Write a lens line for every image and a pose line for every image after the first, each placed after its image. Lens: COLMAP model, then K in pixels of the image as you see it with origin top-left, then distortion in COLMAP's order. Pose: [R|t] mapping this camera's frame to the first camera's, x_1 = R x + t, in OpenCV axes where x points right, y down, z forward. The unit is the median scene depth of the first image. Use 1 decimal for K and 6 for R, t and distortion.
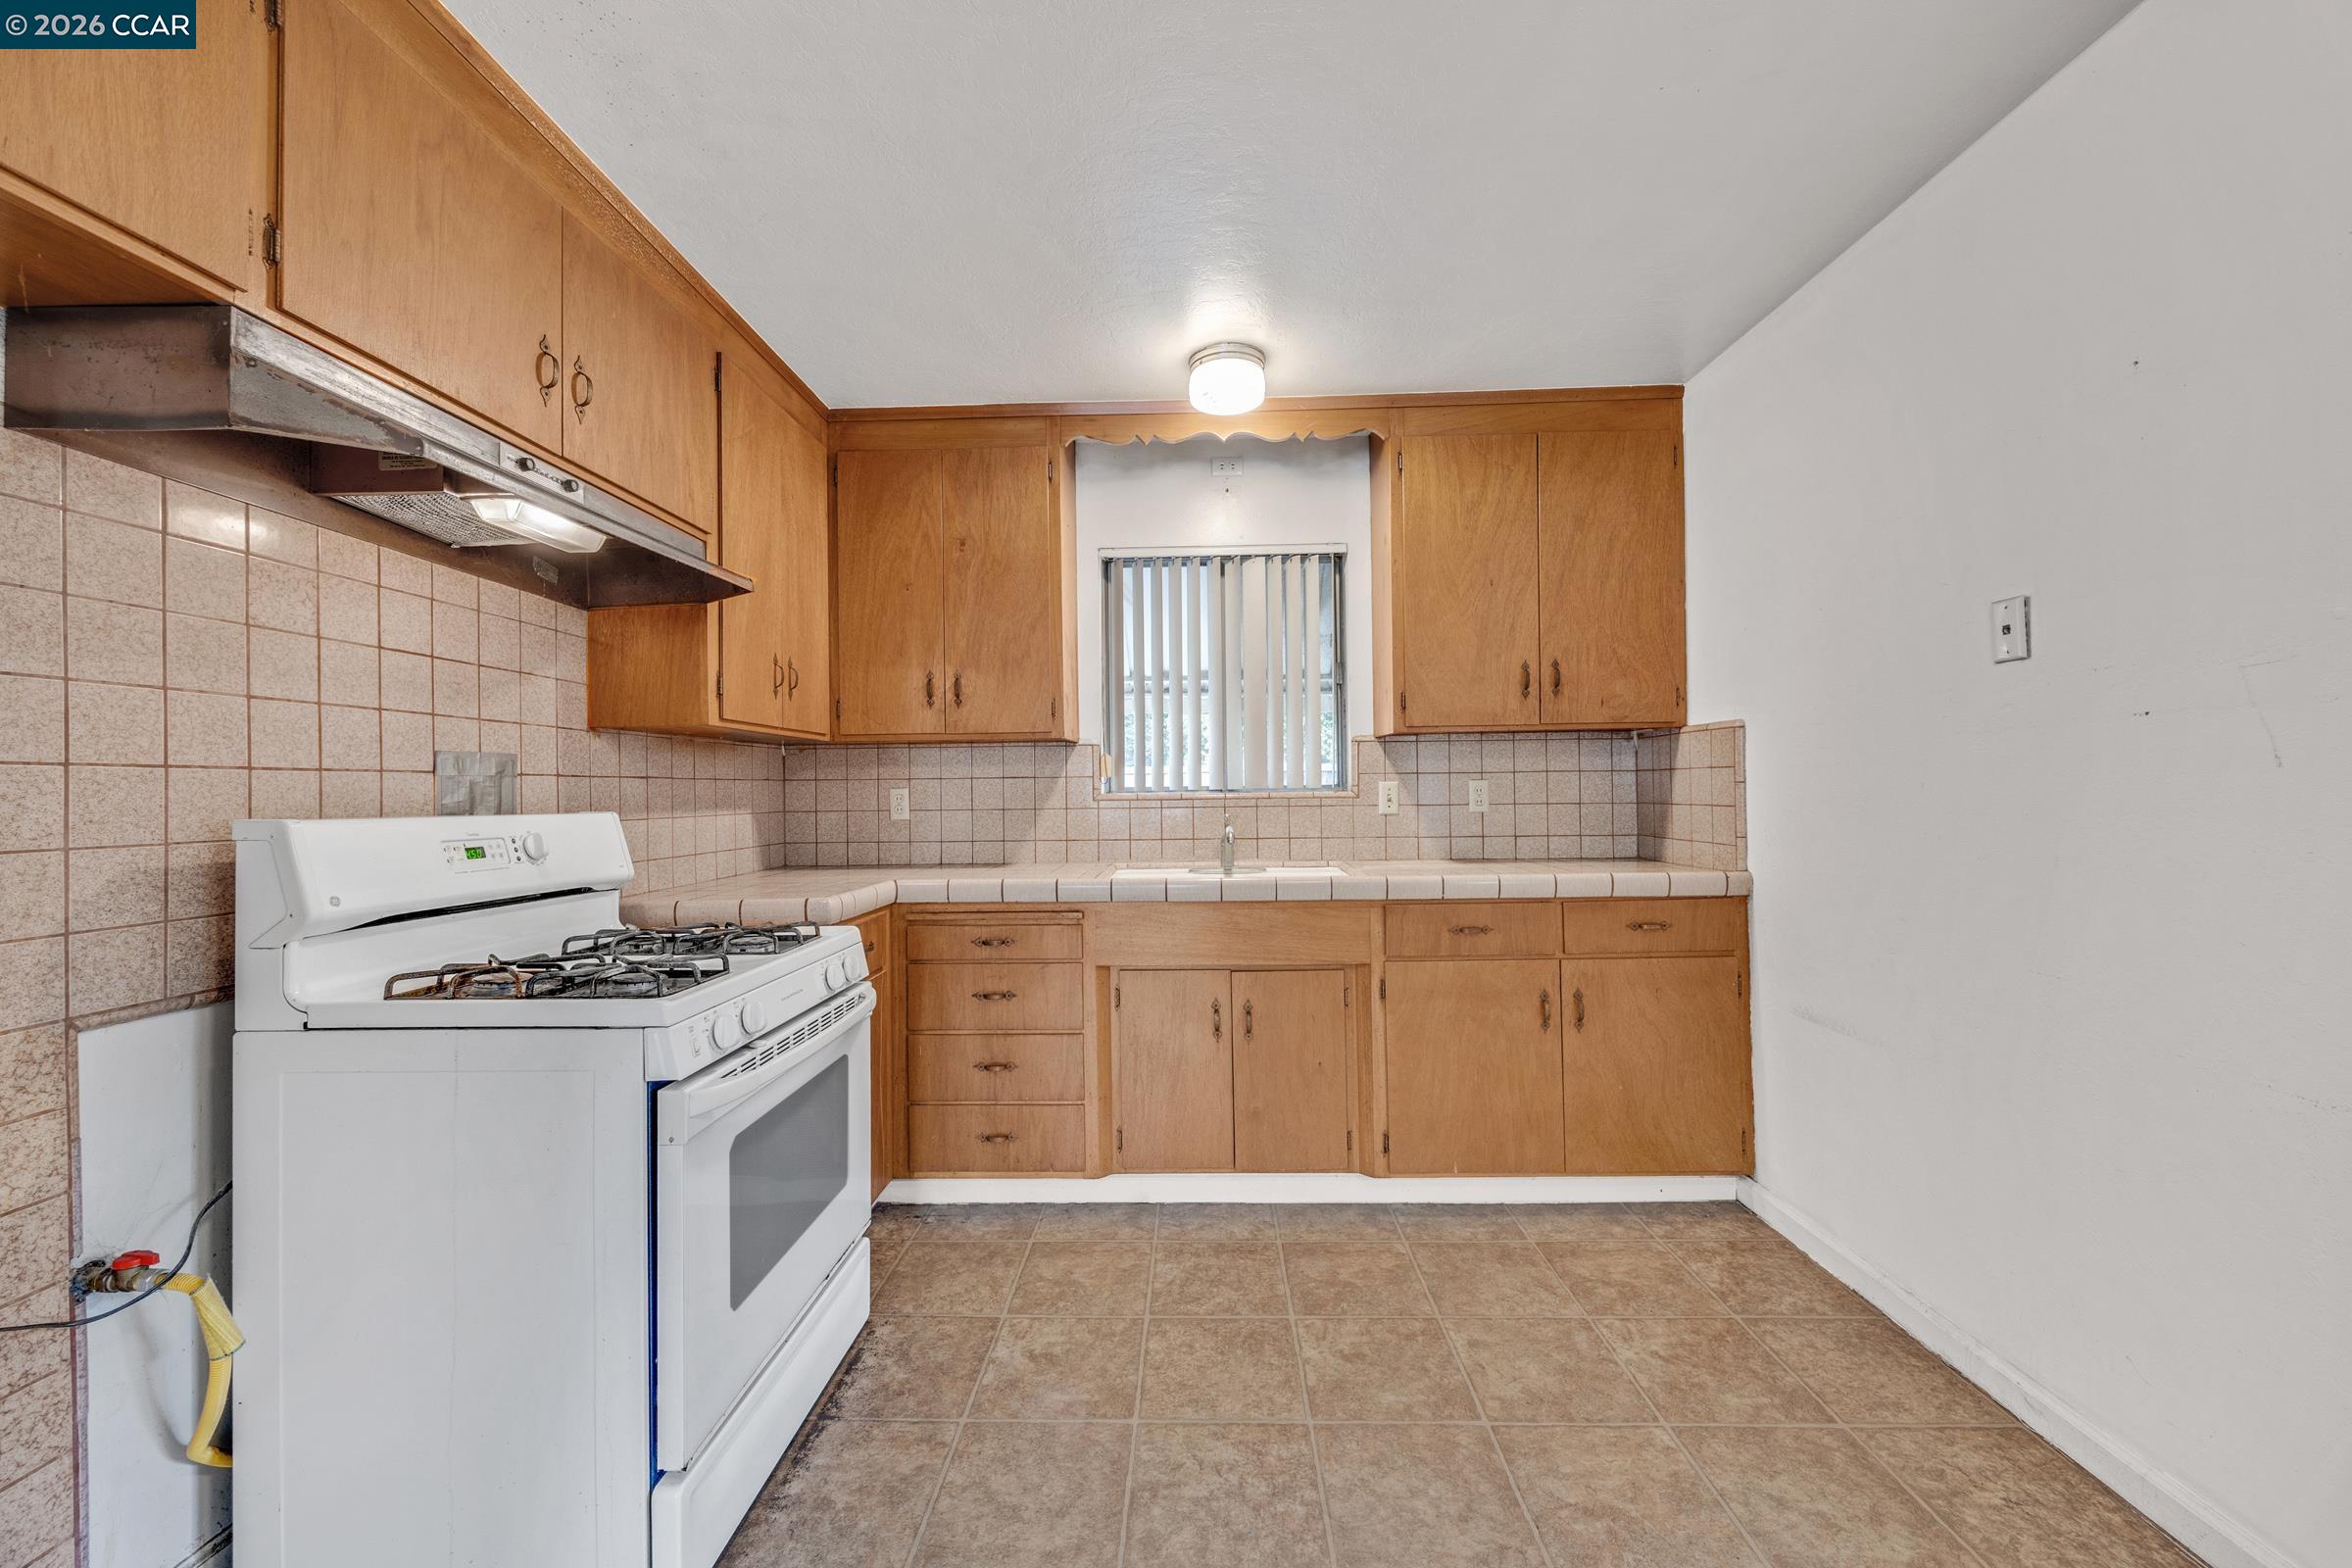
lens RADIAL K [[898.8, 0, 1177.3], [0, 898.8, 784.0], [0, 0, 1]] dist [-0.001124, -0.000085]
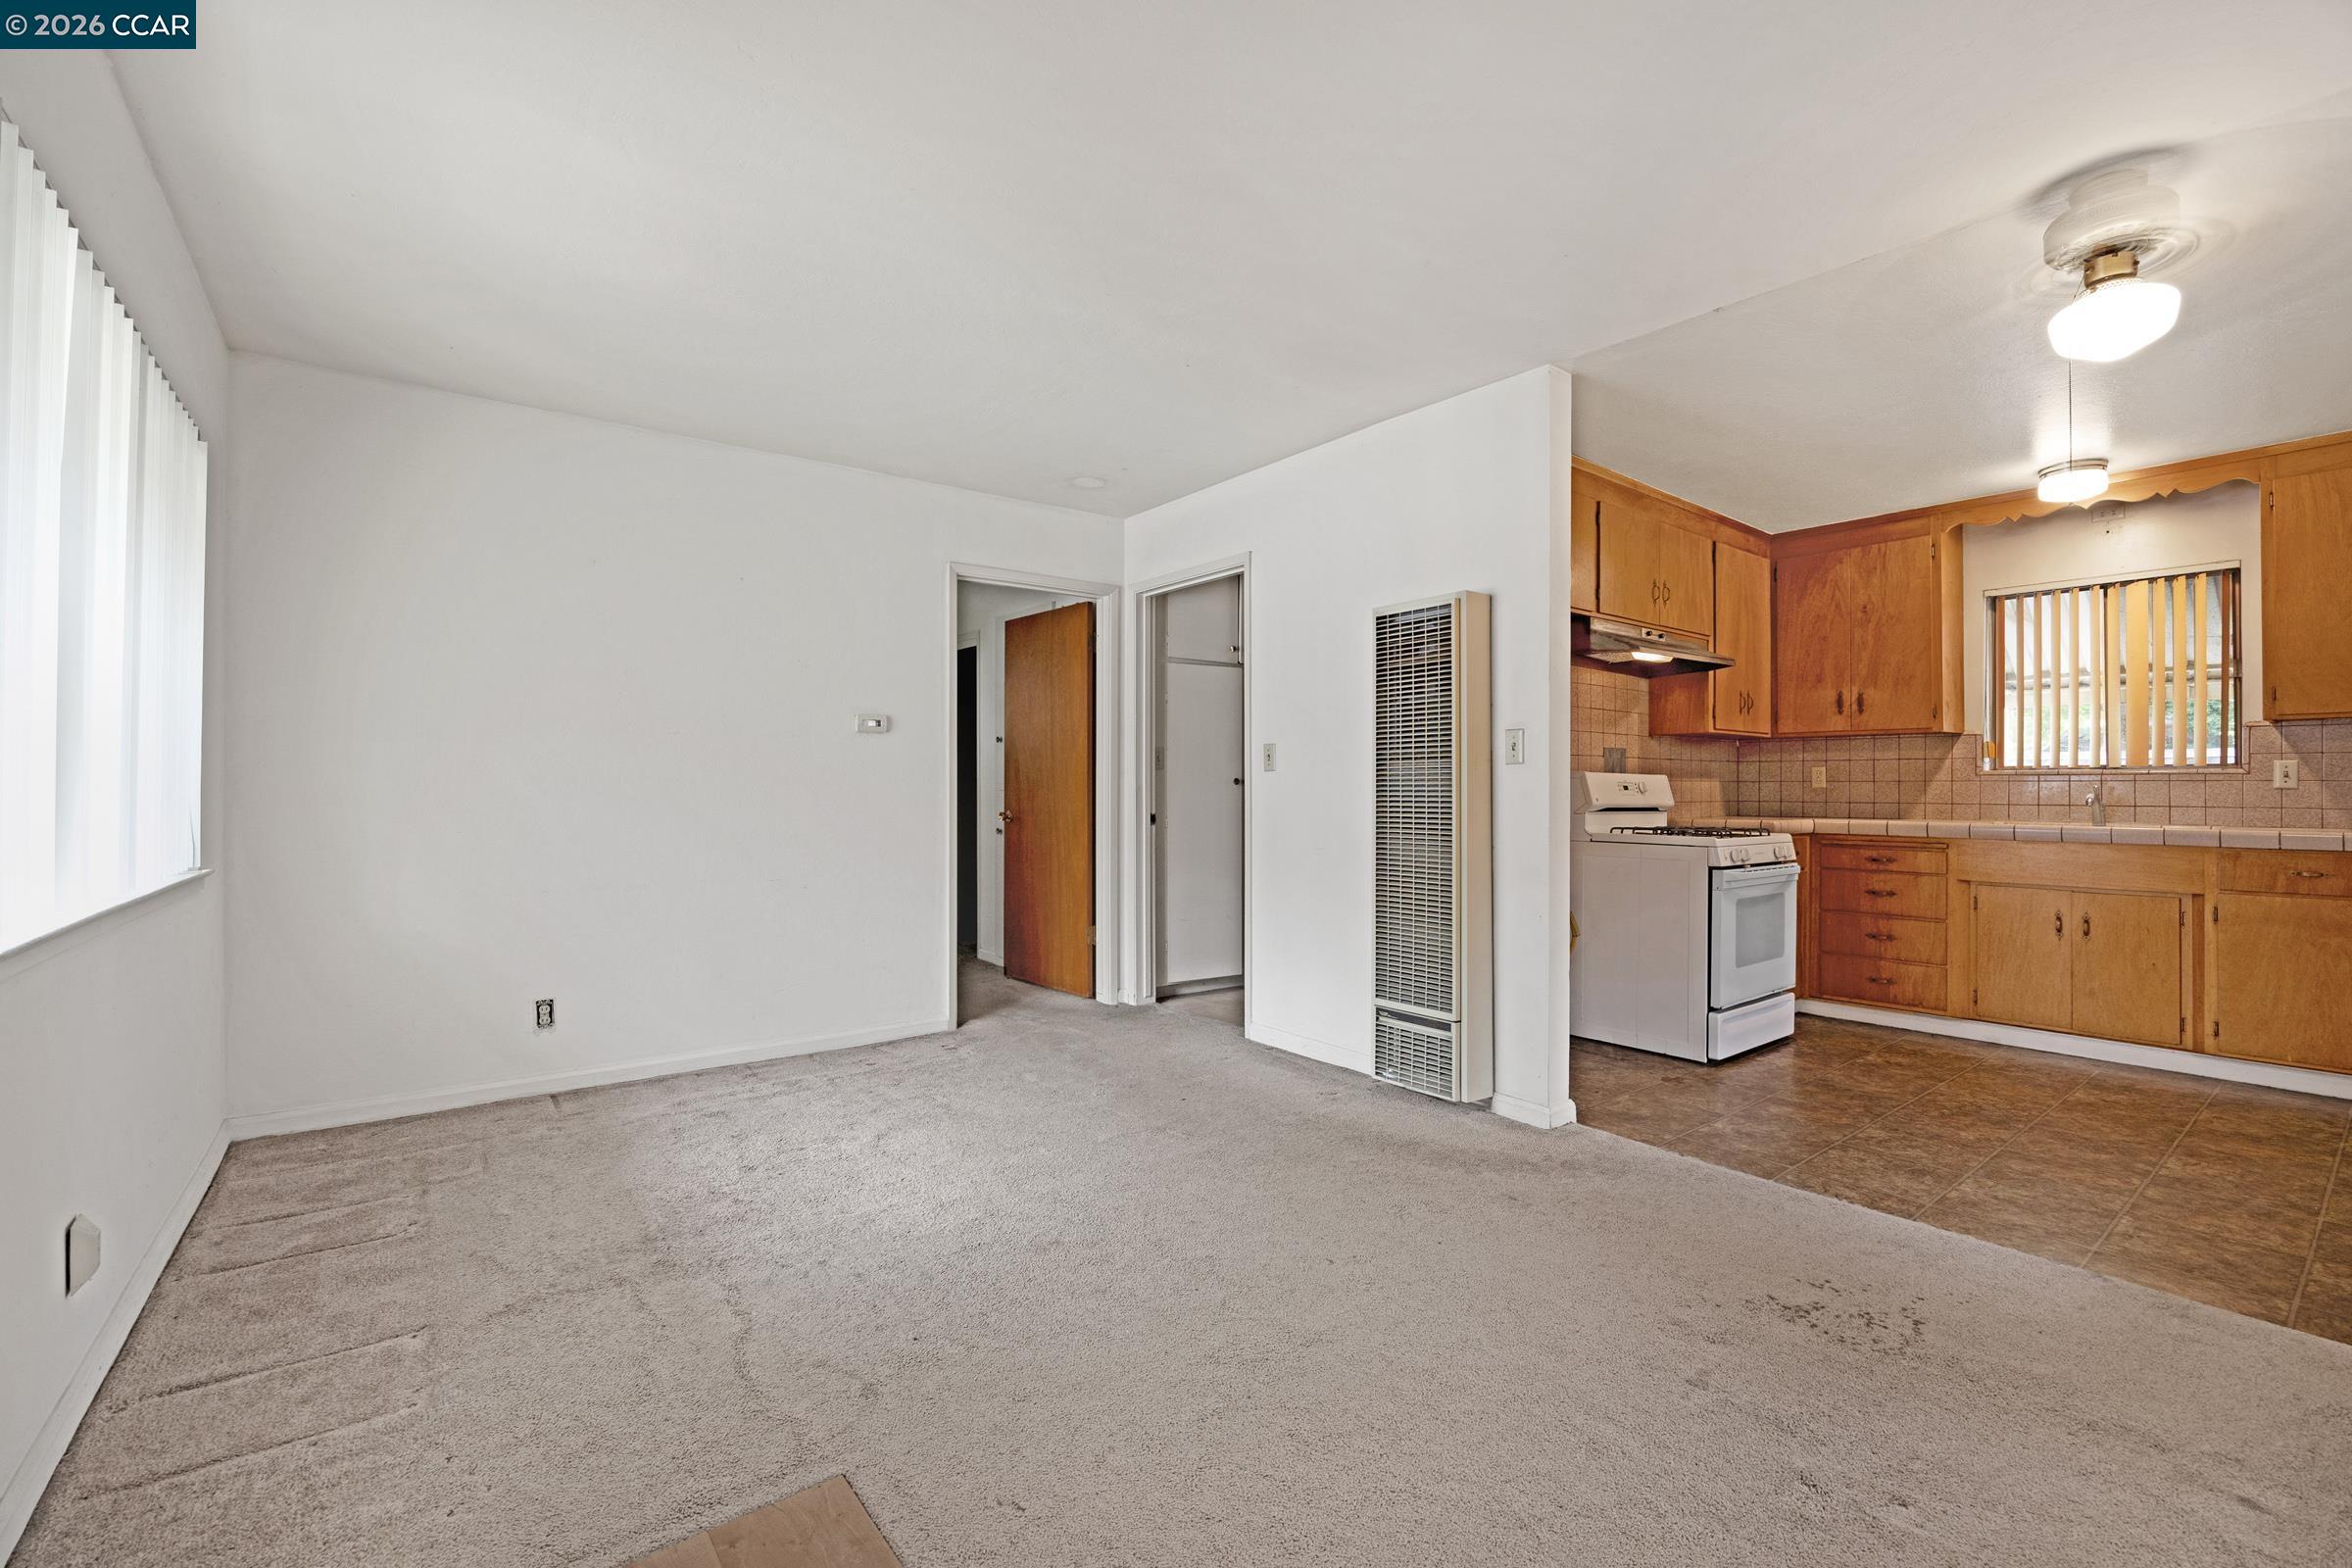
lens RADIAL K [[1023.3, 0, 1172.7], [0, 1023.3, 780.4], [0, 0, 1]] dist [-0.011774, -0.000244]
pose [[0.639627, 0.009571, -0.768626, 0.387879], [-0.005070, 0.999953, 0.008232, 0.024101], [0.768668, -0.001369, 0.639646, -1.155571]]
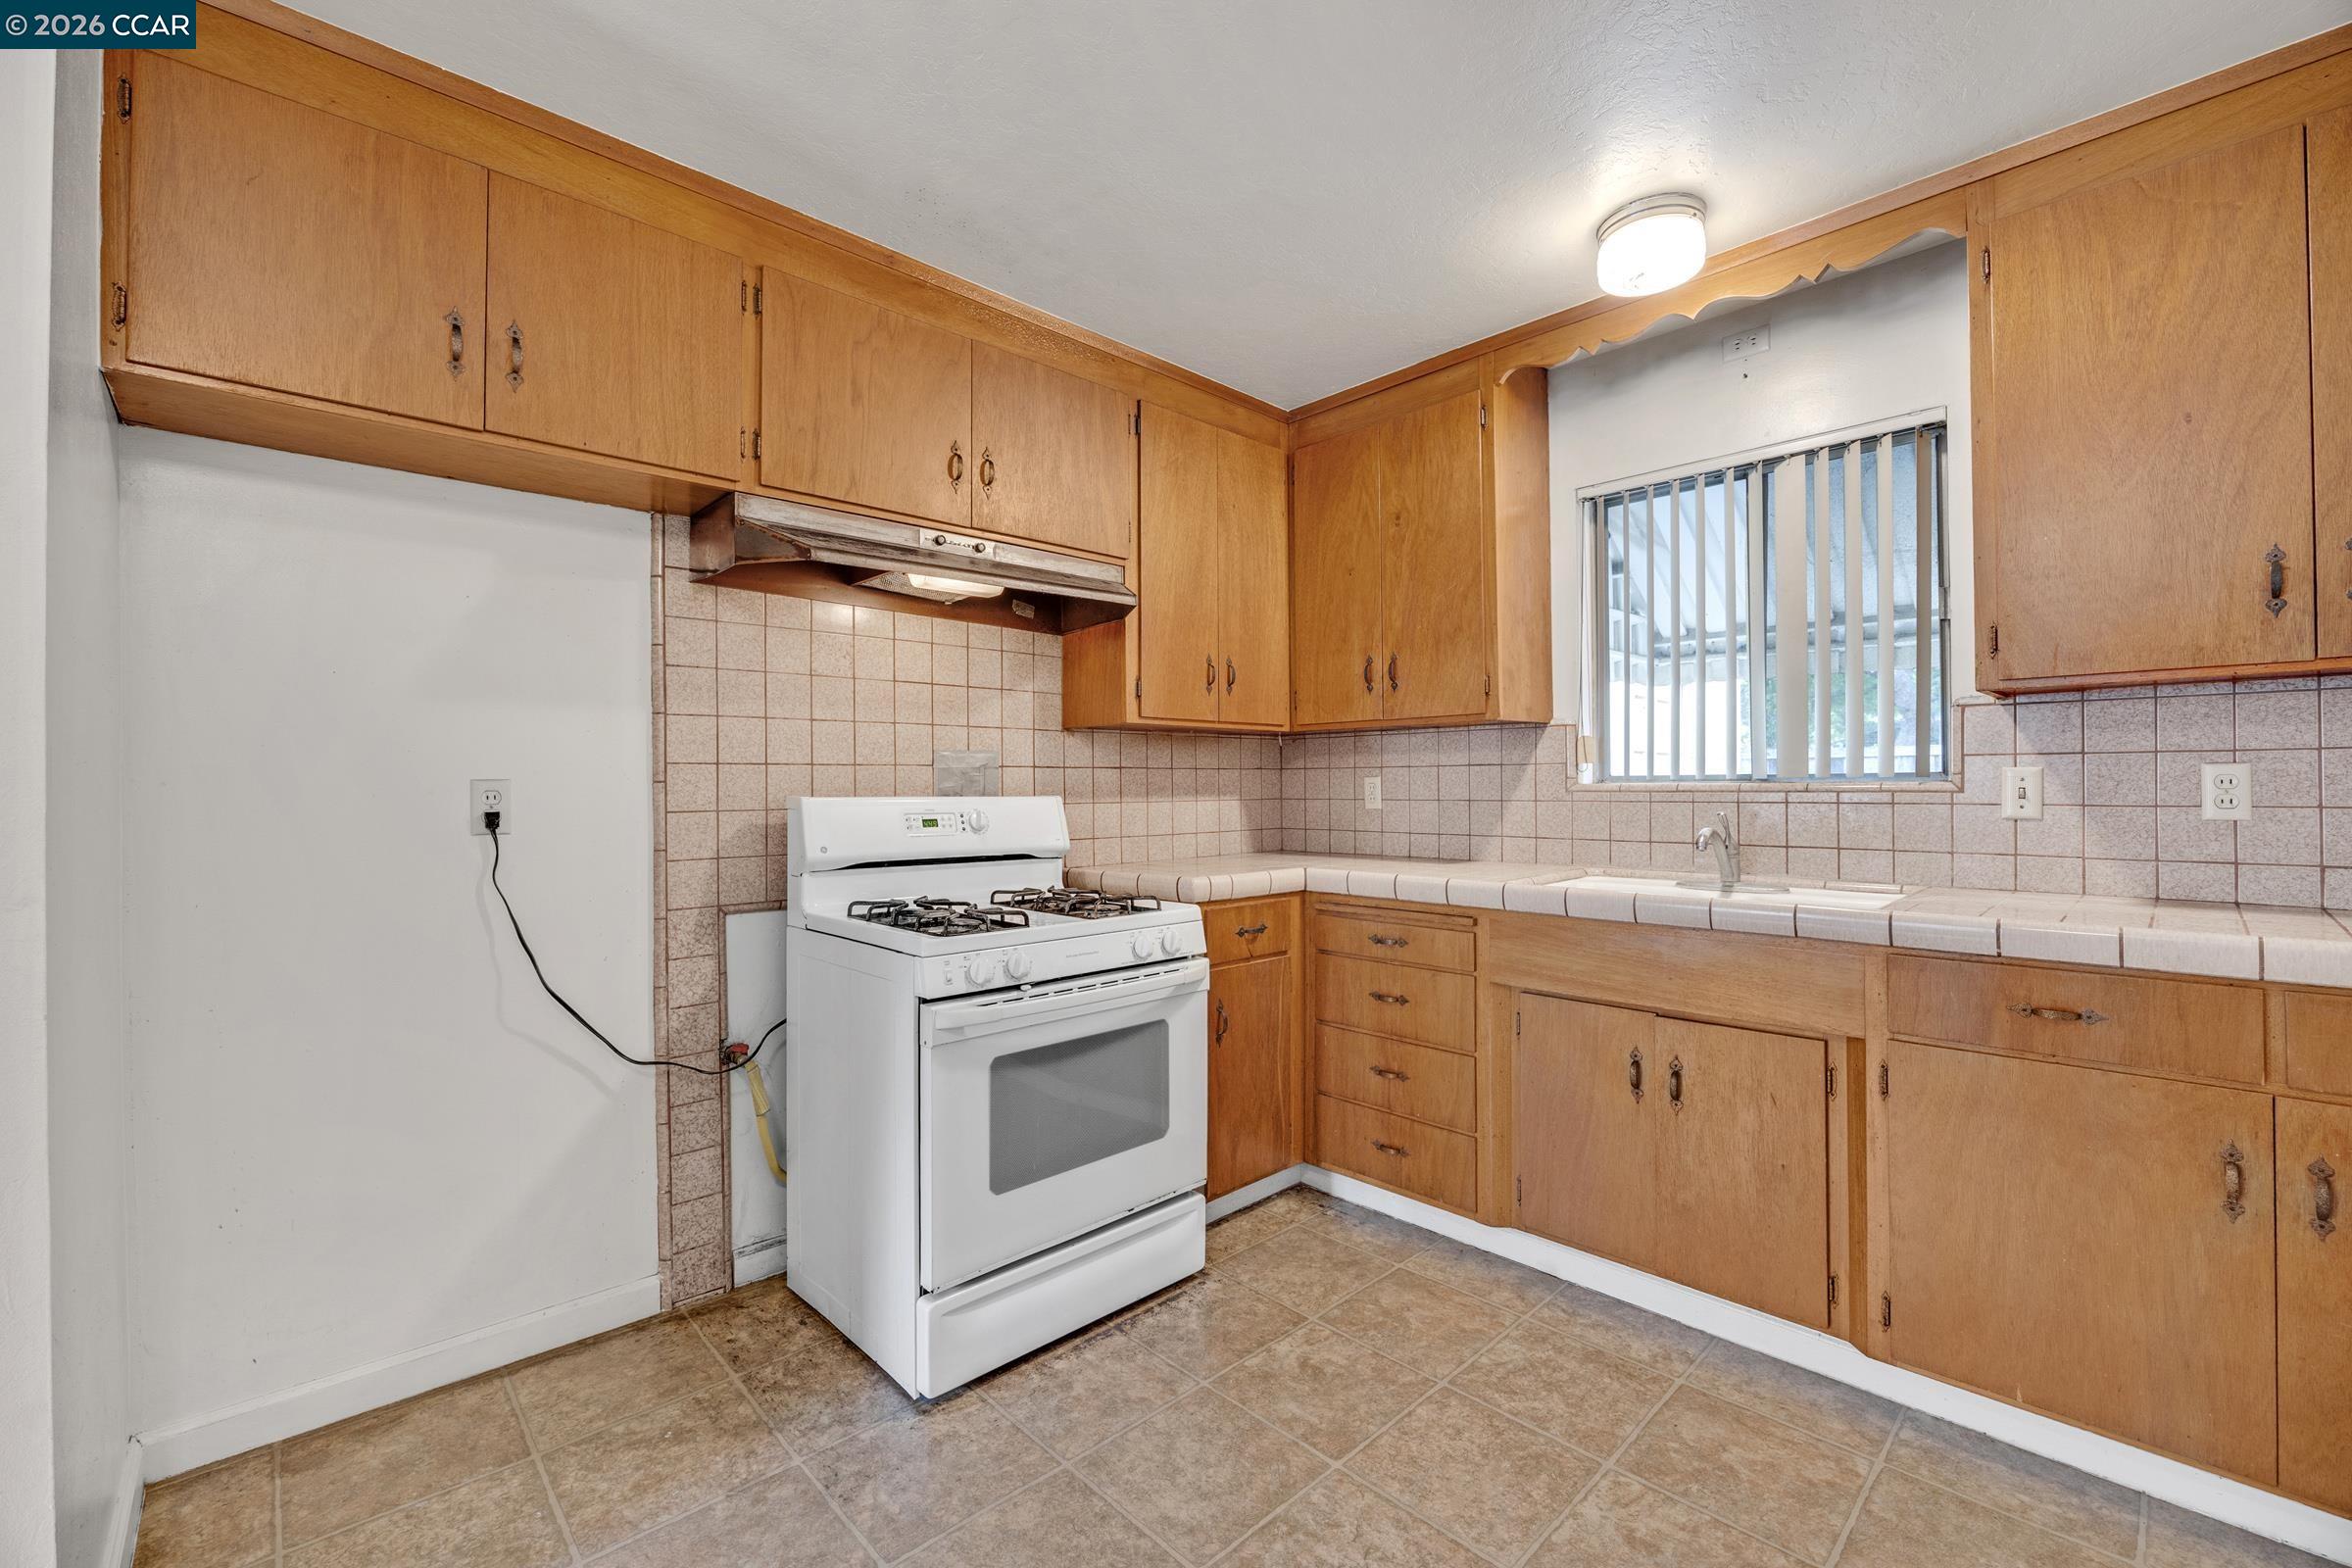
lens RADIAL K [[977.7, 0, 1183.5], [0, 977.7, 780.1], [0, 0, 1]] dist [-0.014319, 0.001534]
pose [[0.708624, 0.003632, -0.705577, 0.364737], [0.002743, 0.999965, 0.007901, -0.000827], [0.705581, -0.007534, 0.708590, 0.127220]]
